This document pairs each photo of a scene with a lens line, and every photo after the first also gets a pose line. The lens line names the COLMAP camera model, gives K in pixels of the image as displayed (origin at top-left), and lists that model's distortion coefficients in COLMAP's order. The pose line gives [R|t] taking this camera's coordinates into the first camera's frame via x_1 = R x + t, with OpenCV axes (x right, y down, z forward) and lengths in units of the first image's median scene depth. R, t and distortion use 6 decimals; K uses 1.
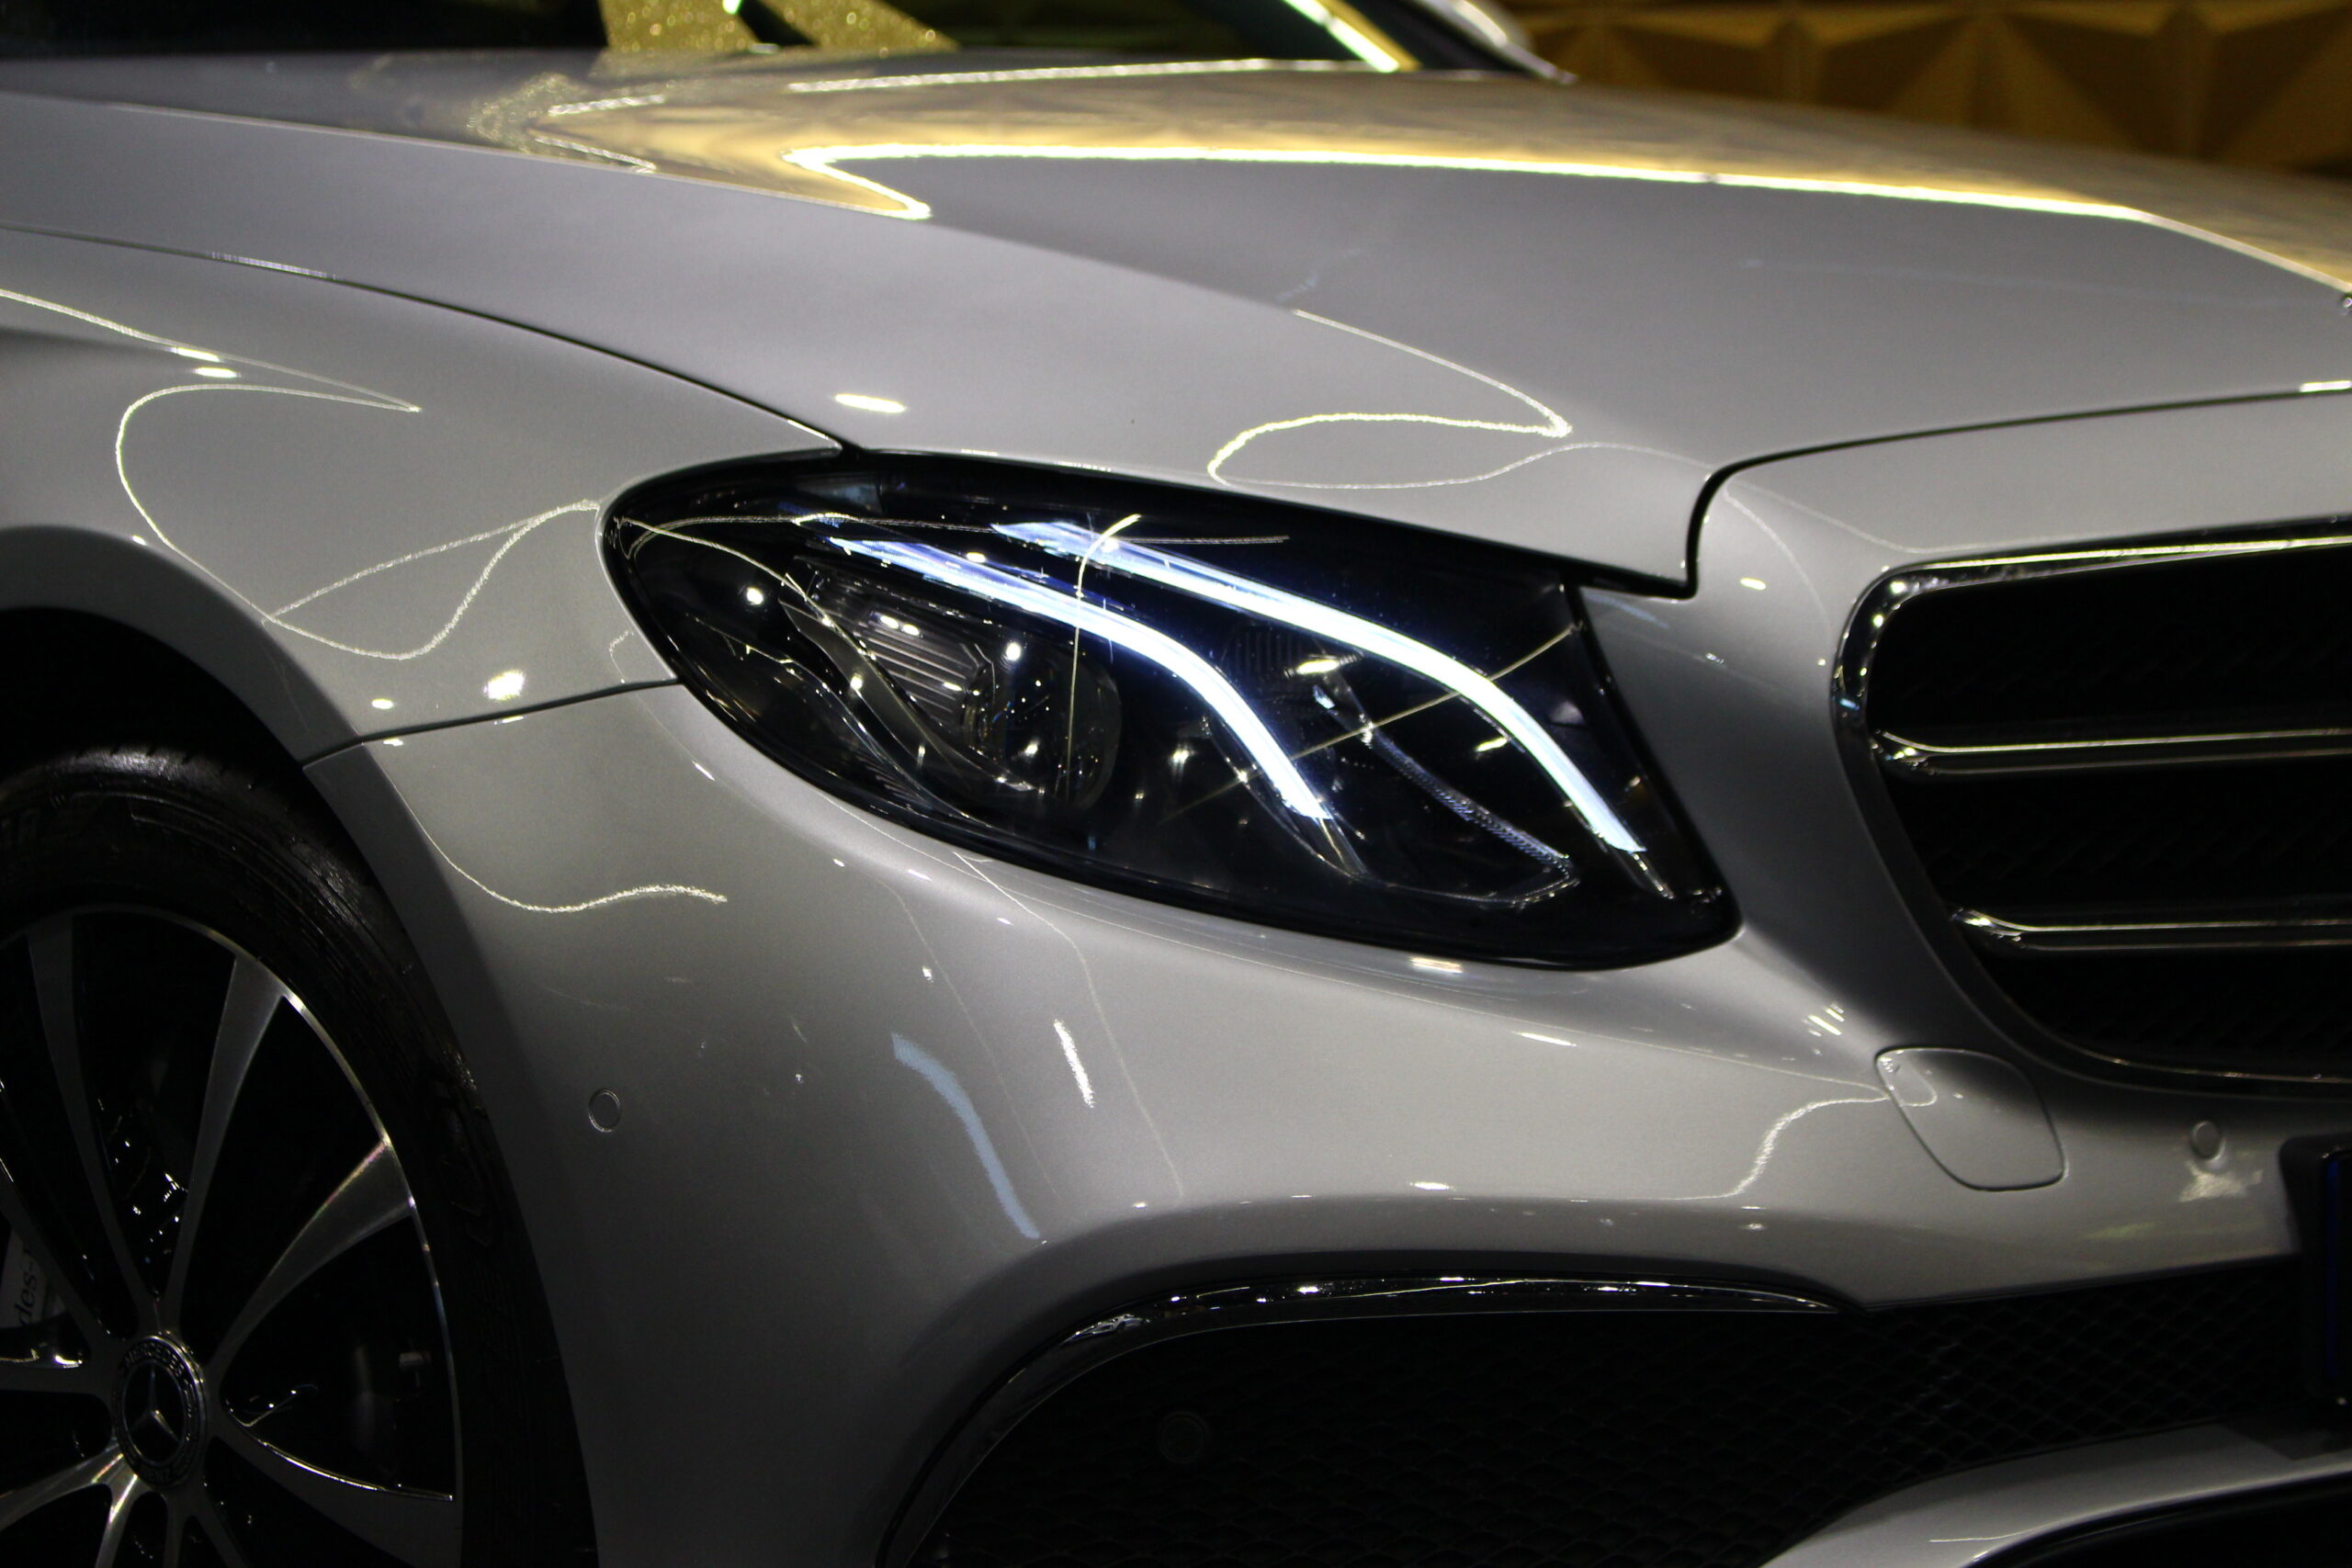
lens RADIAL K [[3508.6, 0, 1176.0], [0, 3508.6, 784.0], [0, 0, 1]] dist [-0.144267, -0.042845]
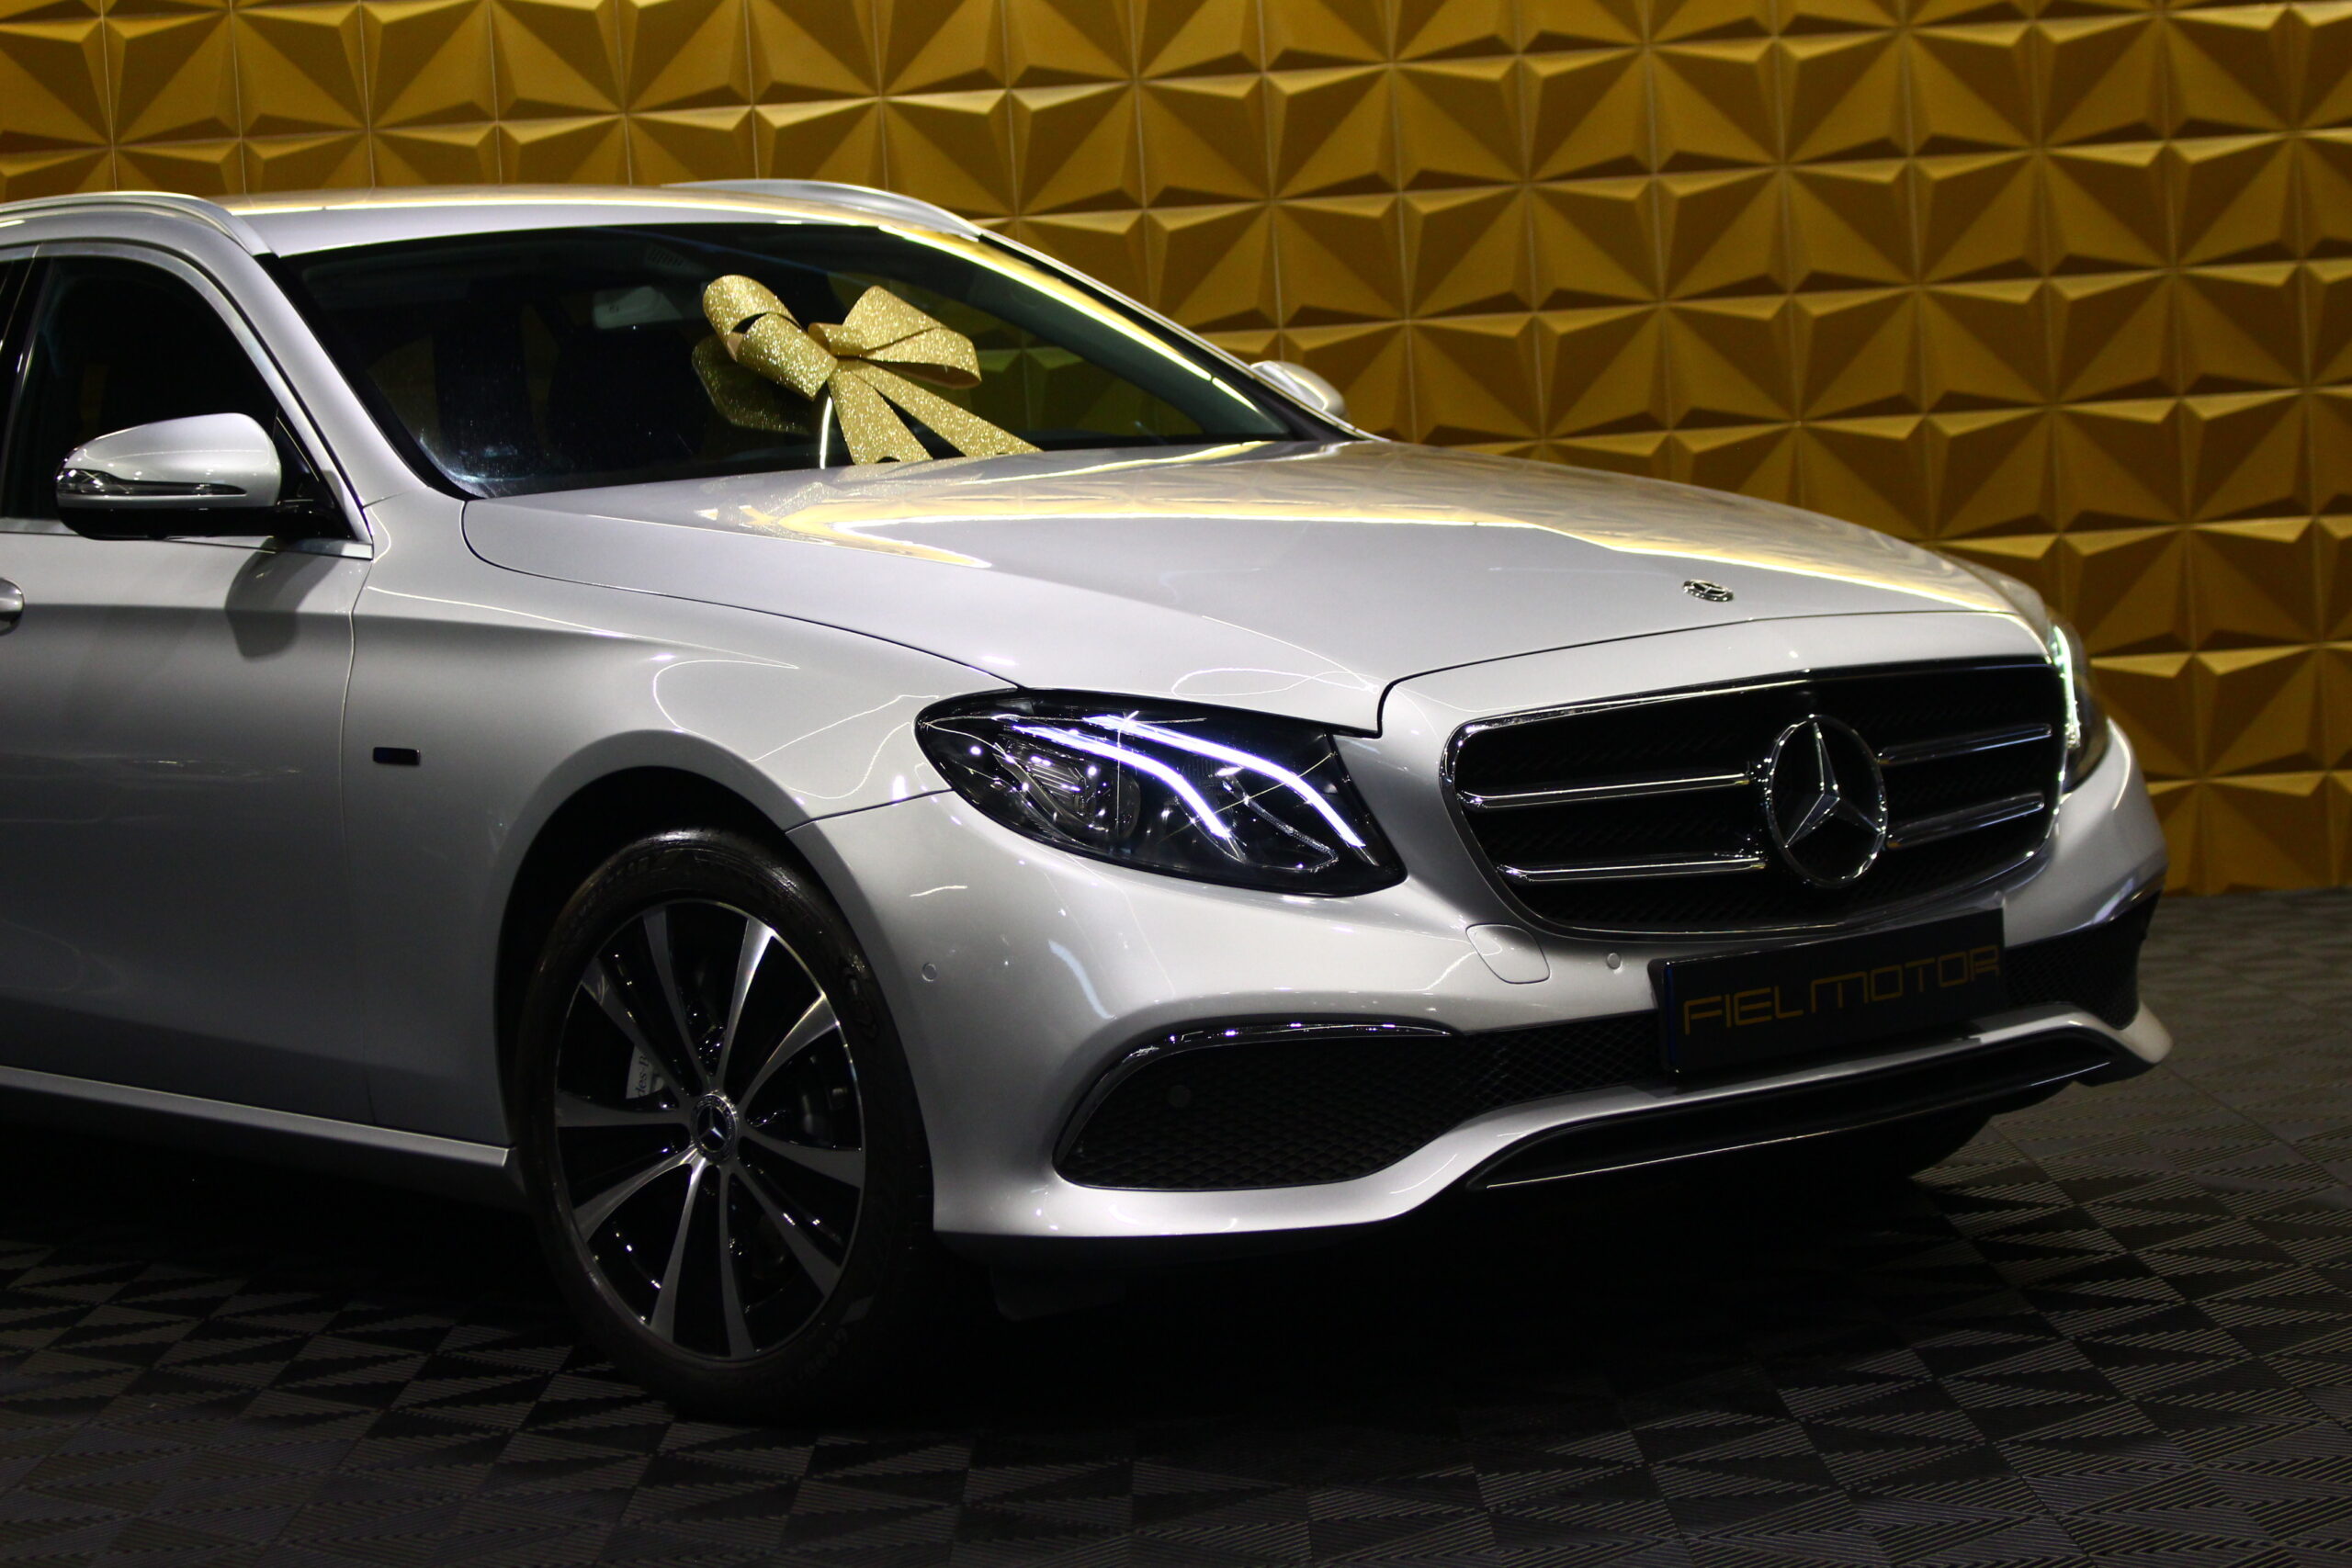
lens RADIAL K [[3193.6, 0, 1176.0], [0, 3193.6, 784.0], [0, 0, 1]] dist [0.002620, 0.000336]
pose [[0.998377, -0.038513, 0.041948, -0.080504], [0.039885, 0.998680, -0.032373, 0.041697], [-0.040646, 0.033994, 0.998595, -1.127553]]
